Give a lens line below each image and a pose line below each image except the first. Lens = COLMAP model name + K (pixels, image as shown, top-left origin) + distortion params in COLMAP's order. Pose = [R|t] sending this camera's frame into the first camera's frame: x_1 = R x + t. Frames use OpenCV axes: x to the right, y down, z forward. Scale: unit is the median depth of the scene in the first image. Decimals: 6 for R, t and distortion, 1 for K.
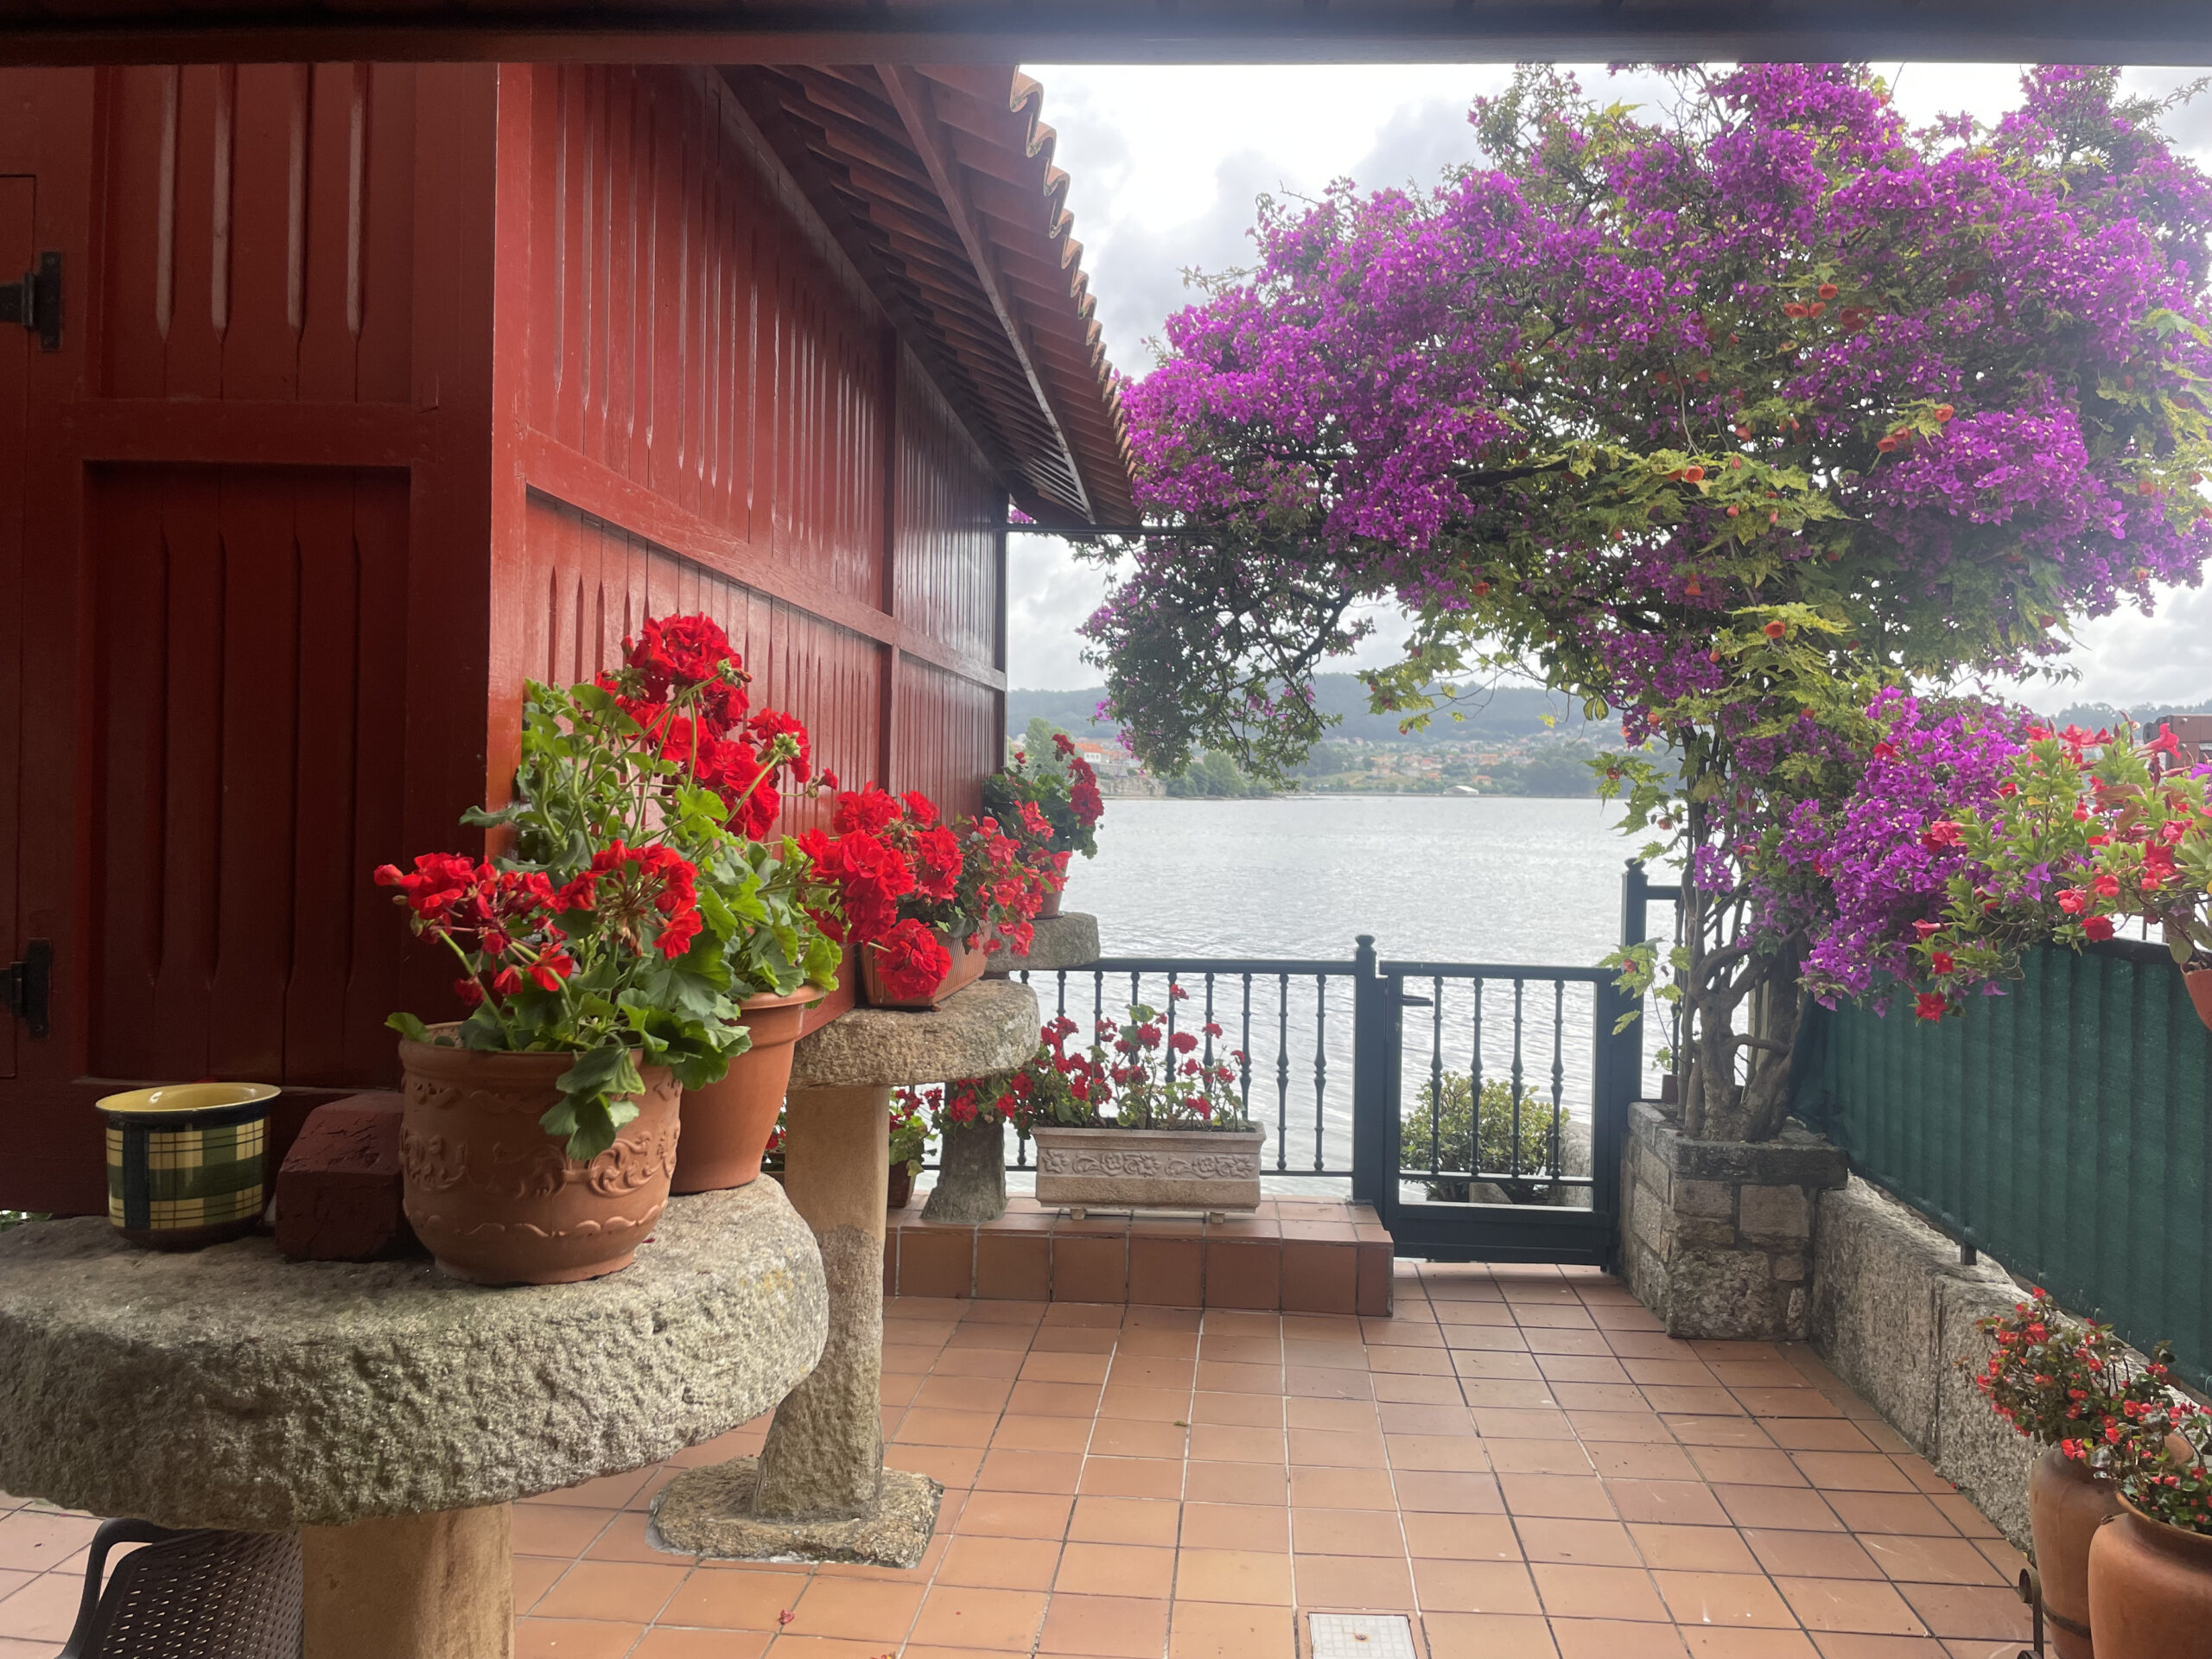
lens RADIAL K [[1671.8, 0, 1106.0], [0, 1671.8, 829.5], [0, 0, 1]] dist [0.105351, -0.150235]
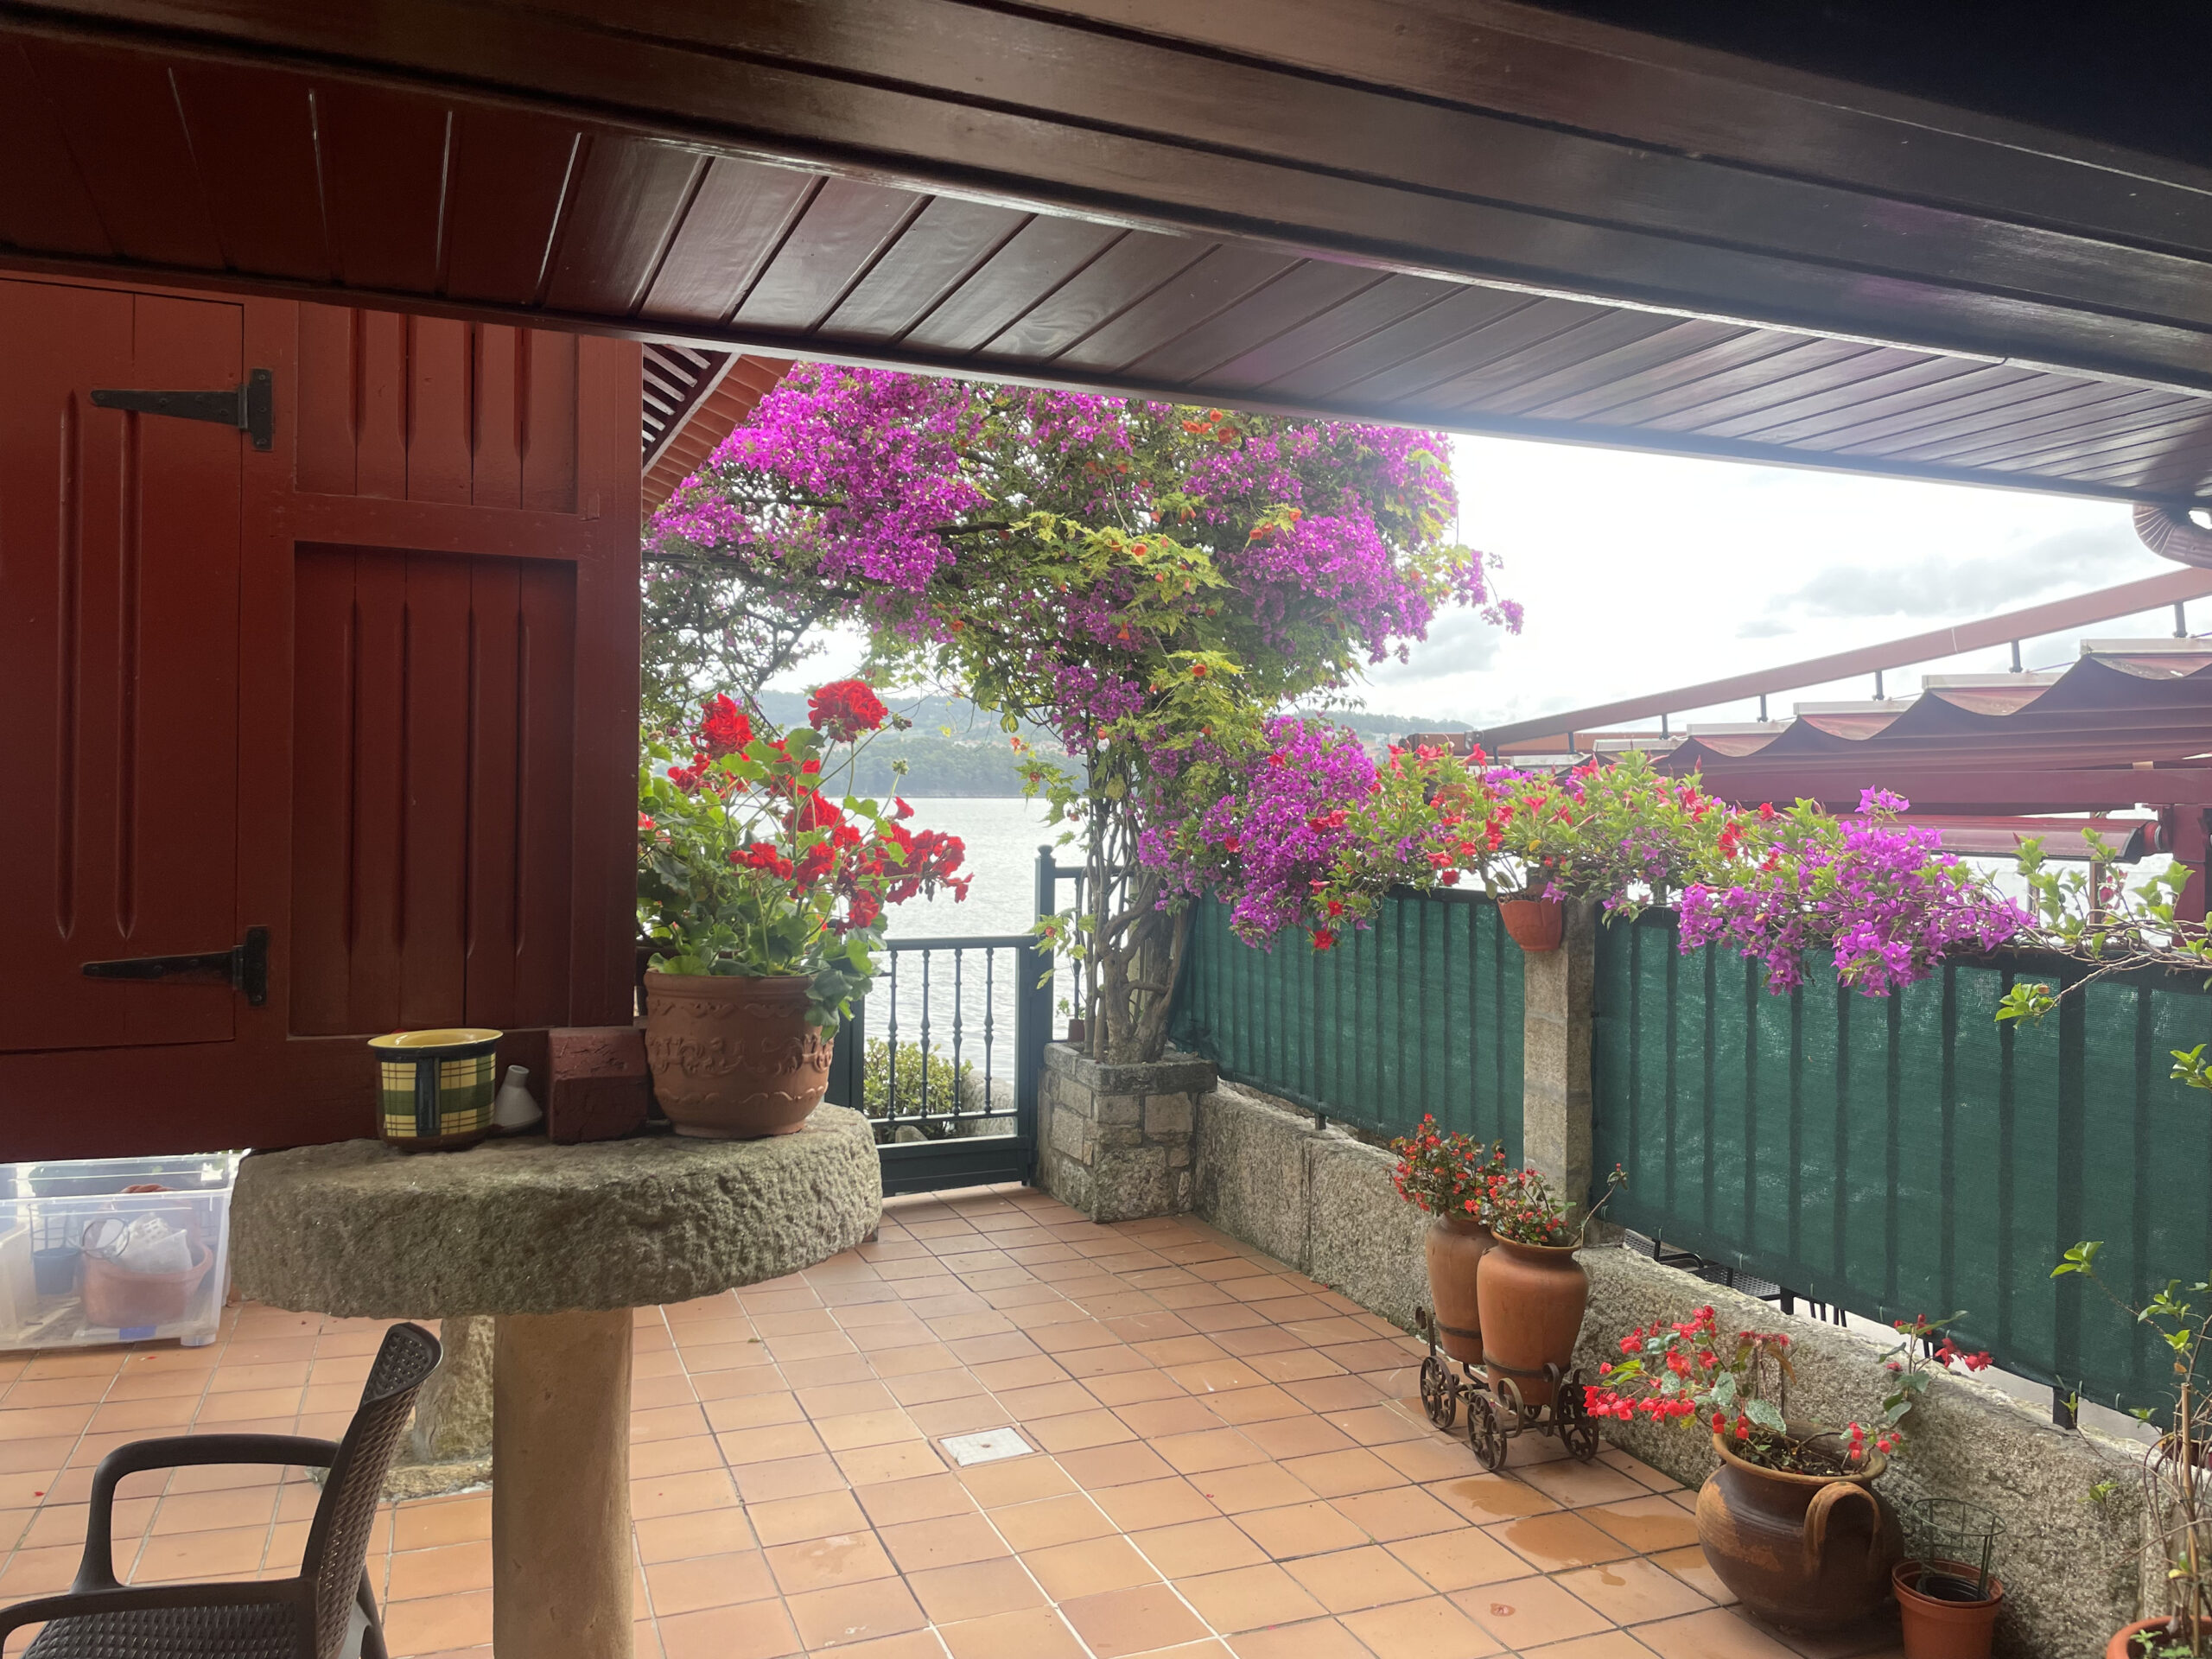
lens RADIAL K [[1671.8, 0, 1106.0], [0, 1671.8, 829.5], [0, 0, 1]] dist [0.105351, -0.150235]
pose [[0.897217, -0.020655, 0.441106, -0.259297], [0.020501, 0.999777, 0.005115, 0.000379], [-0.441113, 0.004453, 0.897440, -0.158950]]
